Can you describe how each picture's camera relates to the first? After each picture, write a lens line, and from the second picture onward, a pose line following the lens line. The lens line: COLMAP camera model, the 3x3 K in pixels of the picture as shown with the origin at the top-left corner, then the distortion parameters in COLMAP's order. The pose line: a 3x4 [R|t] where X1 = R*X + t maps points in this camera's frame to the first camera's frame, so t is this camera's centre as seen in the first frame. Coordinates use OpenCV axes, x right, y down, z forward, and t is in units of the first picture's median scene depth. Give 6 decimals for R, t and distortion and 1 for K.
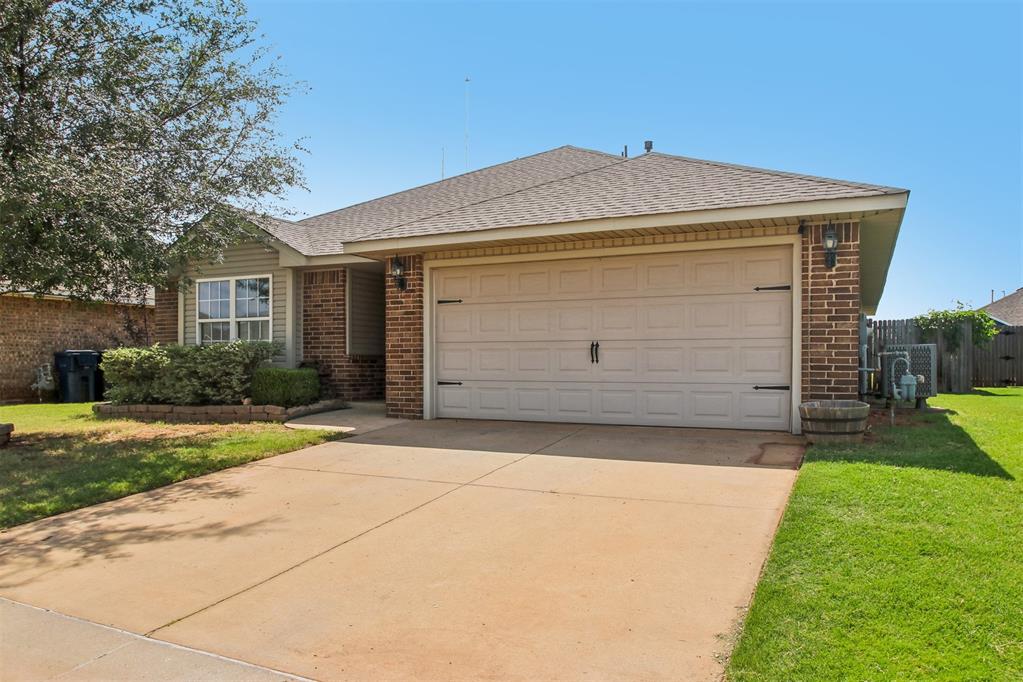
lens RADIAL K [[759.6, 0, 511.5], [0, 759.6, 341.0], [0, 0, 1]] dist [-0.000005, -0.000123]
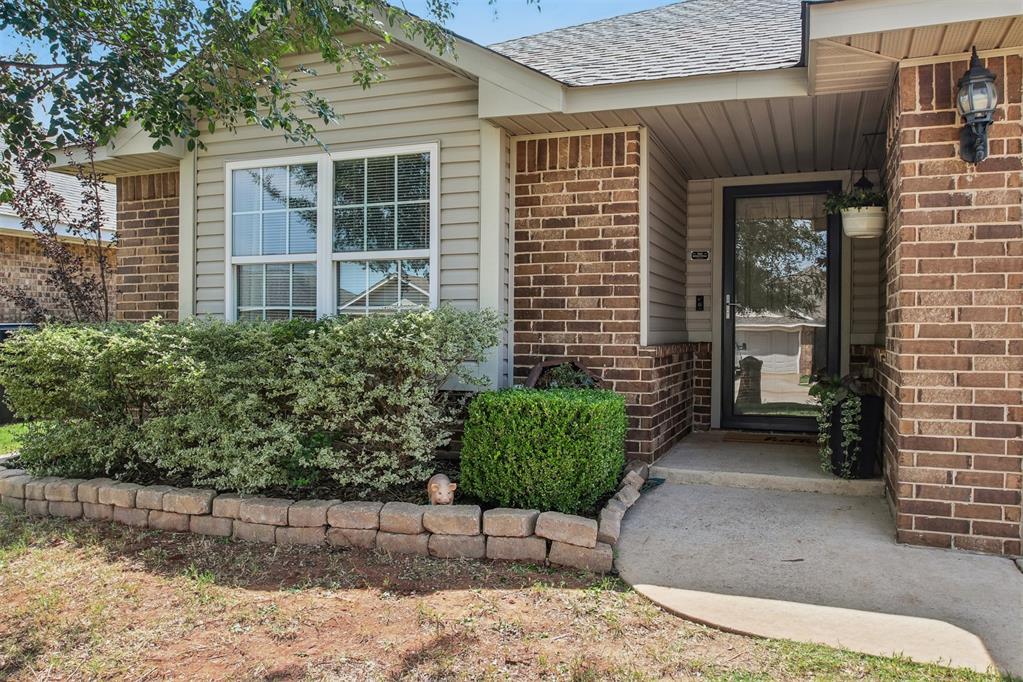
lens RADIAL K [[790.2, 0, 511.5], [0, 790.2, 318.9], [0, 0, 1]] dist [-0.031929, 0.000895]
pose [[0.995097, 0.002985, 0.098859, -0.326116], [-0.005283, 0.999722, 0.022992, -0.005086], [-0.098762, -0.023401, 0.994836, 0.594341]]
